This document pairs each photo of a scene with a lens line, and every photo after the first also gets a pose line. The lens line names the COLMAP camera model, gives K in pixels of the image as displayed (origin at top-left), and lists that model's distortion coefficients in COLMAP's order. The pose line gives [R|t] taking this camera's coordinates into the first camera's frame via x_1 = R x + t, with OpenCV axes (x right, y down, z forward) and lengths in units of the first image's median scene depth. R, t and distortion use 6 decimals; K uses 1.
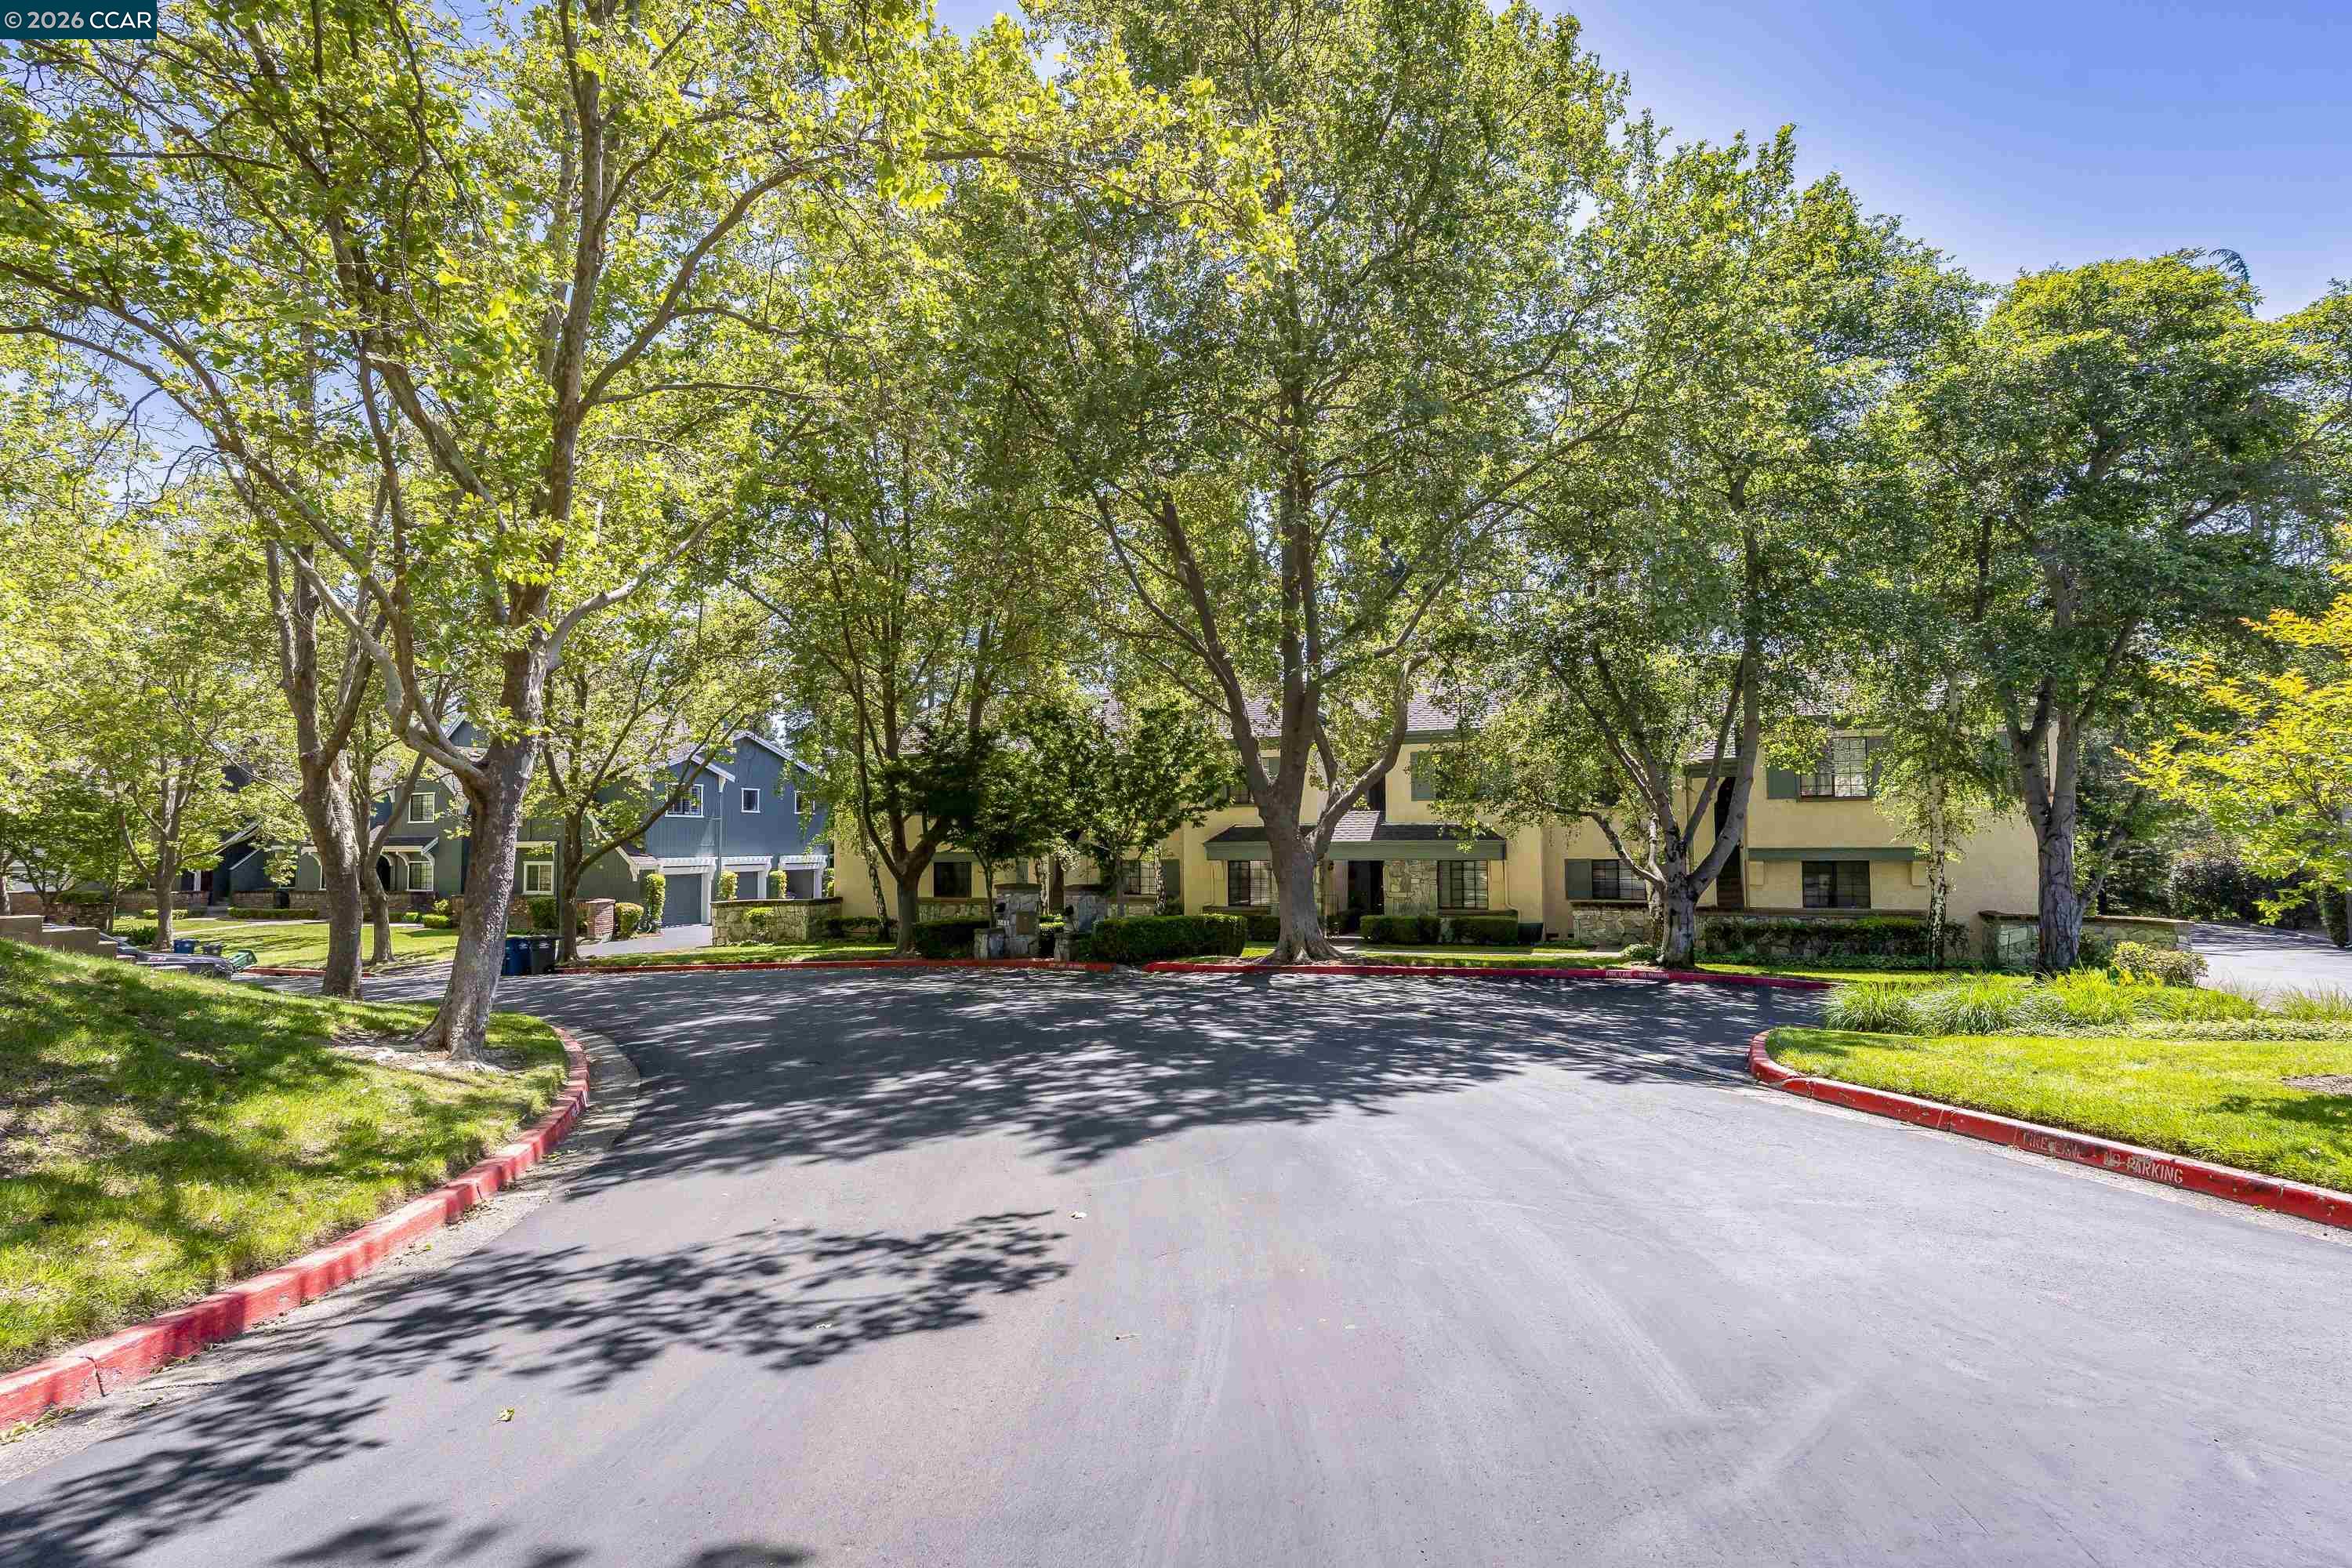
lens RADIAL K [[1150.2, 0, 1176.0], [0, 1150.2, 784.0], [0, 0, 1]] dist [0.000523, -0.000156]
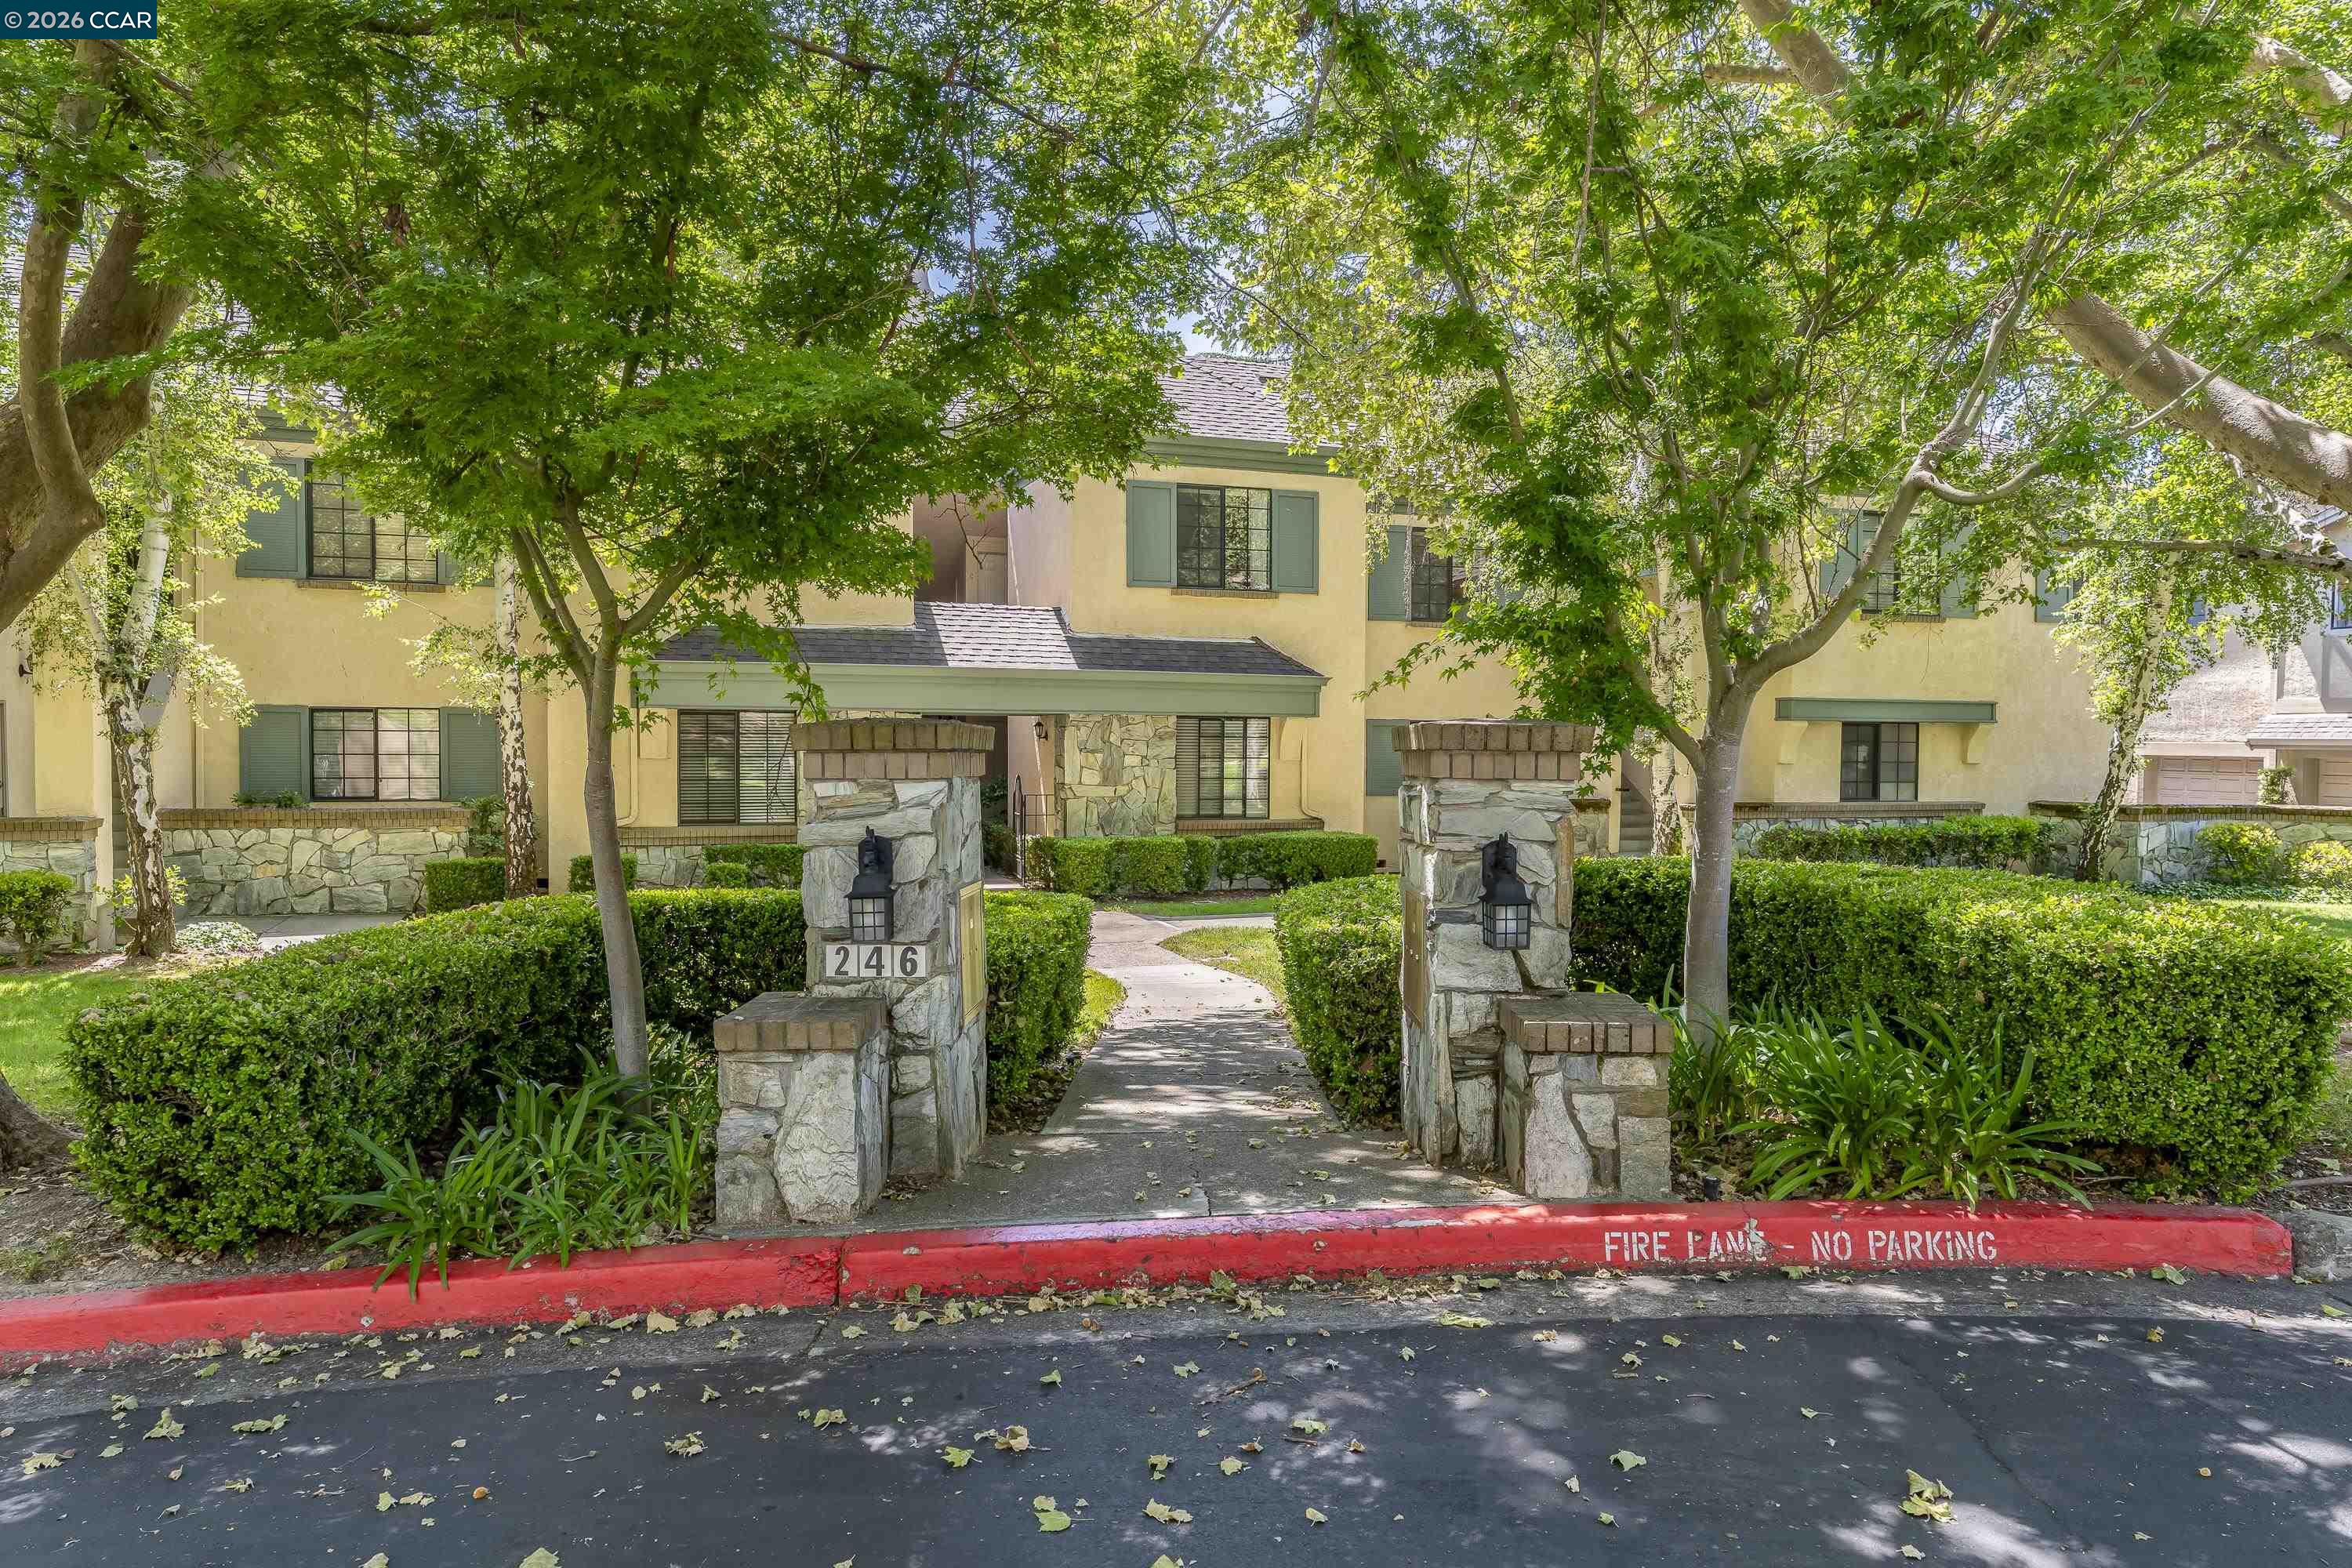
lens RADIAL K [[1494.7, 0, 1176.0], [0, 1494.7, 784.0], [0, 0, 1]] dist [-0.000073, 0.000654]
pose [[0.766292, -0.008411, 0.642437, -0.161405], [-0.045400, 0.996706, 0.067201, 0.051421], [-0.640886, -0.080663, 0.763386, 0.522704]]
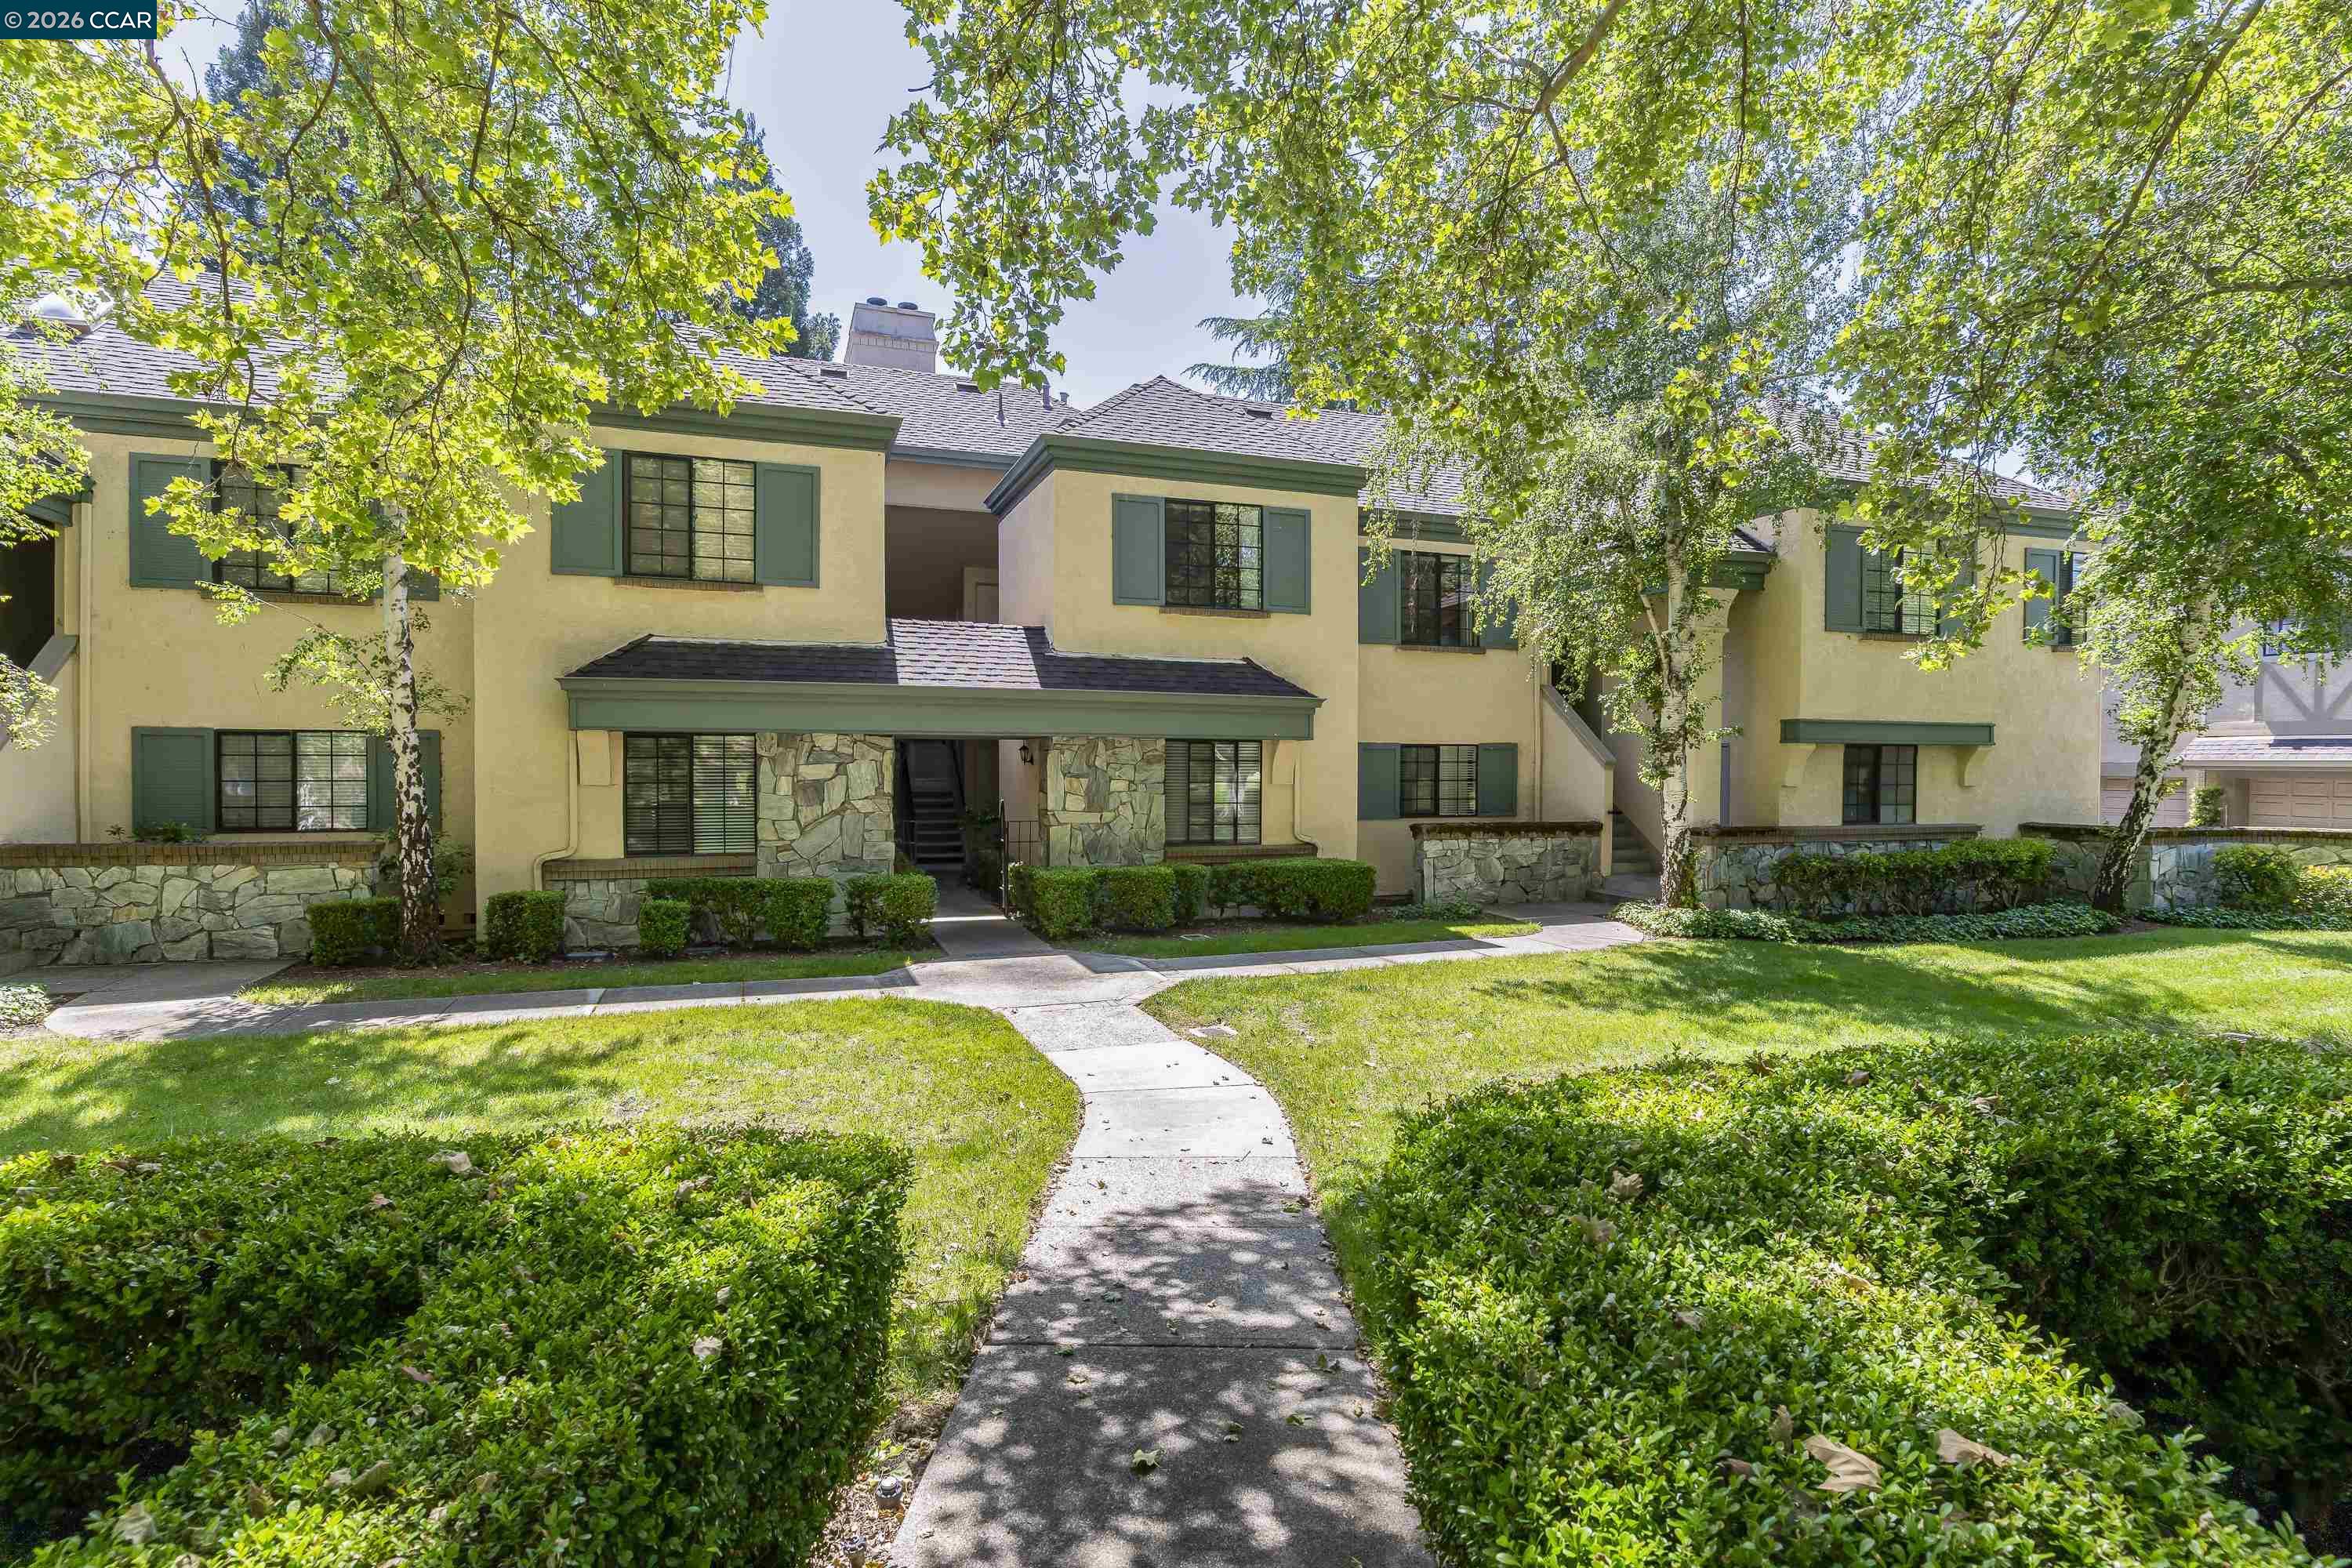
lens RADIAL K [[1150.2, 0, 1176.0], [0, 1150.2, 784.0], [0, 0, 1]] dist [0.000523, -0.000156]
pose [[0.766201, -0.002229, 0.642597, -0.061344], [-0.043405, 0.997531, 0.055215, 0.057012], [-0.641133, -0.070198, 0.764213, 0.635420]]
